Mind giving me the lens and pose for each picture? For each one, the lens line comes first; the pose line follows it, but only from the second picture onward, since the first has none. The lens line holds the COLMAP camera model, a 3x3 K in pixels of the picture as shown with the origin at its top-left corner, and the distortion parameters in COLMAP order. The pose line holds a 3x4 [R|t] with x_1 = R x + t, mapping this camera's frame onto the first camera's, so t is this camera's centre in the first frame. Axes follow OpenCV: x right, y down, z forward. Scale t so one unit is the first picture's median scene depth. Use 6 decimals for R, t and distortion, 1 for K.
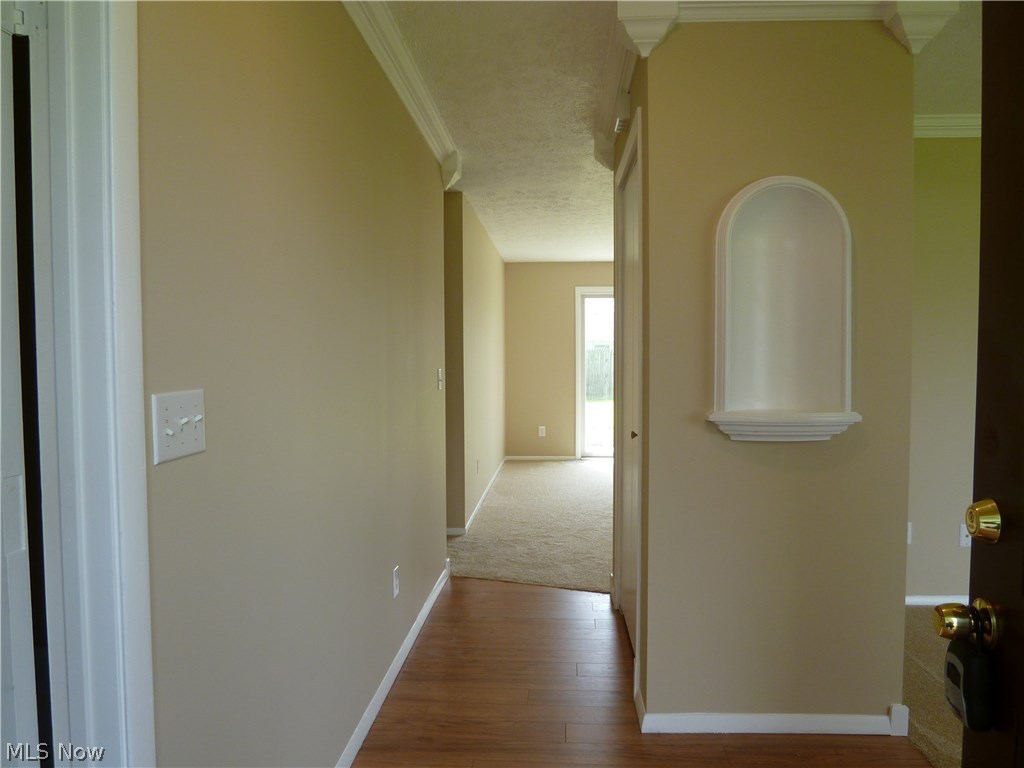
lens RADIAL K [[729.2, 0, 512.9], [0, 729.2, 384.6], [0, 0, 1]] dist [-0.053223, 0.007907]
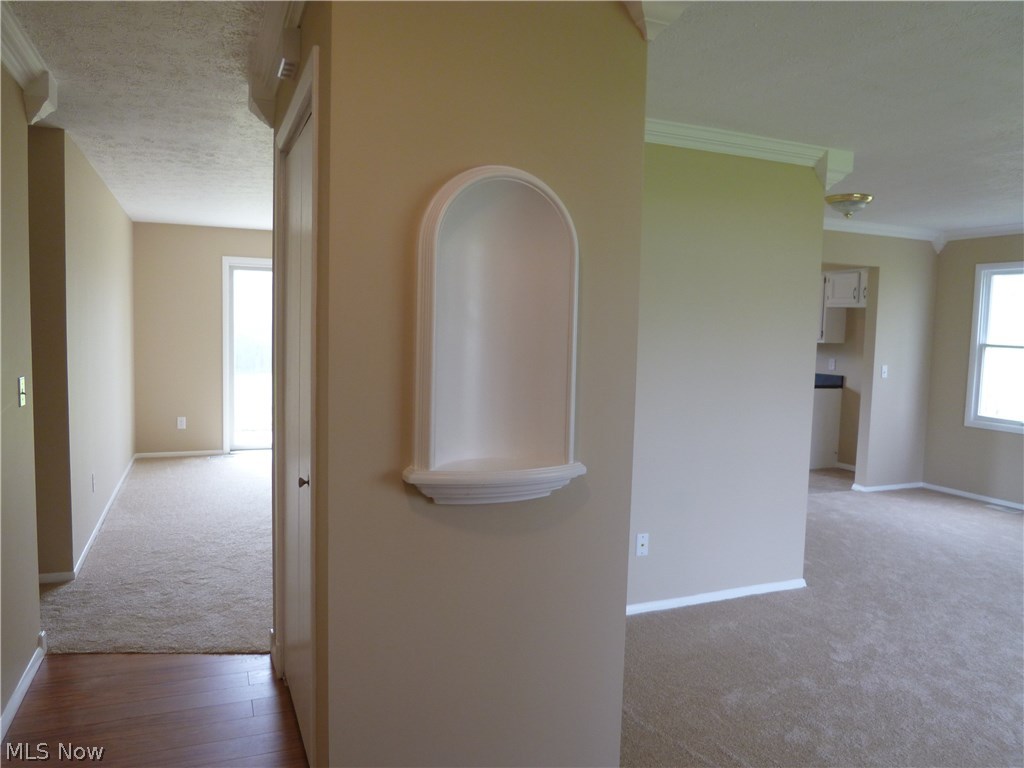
lens RADIAL K [[729.2, 0, 512.2], [0, 729.2, 386.0], [0, 0, 1]] dist [-0.053223, 0.007907]
pose [[0.893516, -0.007986, 0.448961, 0.014685], [-0.012719, 0.998991, 0.043083, -0.046243], [-0.448852, -0.044205, 0.892512, 0.152951]]
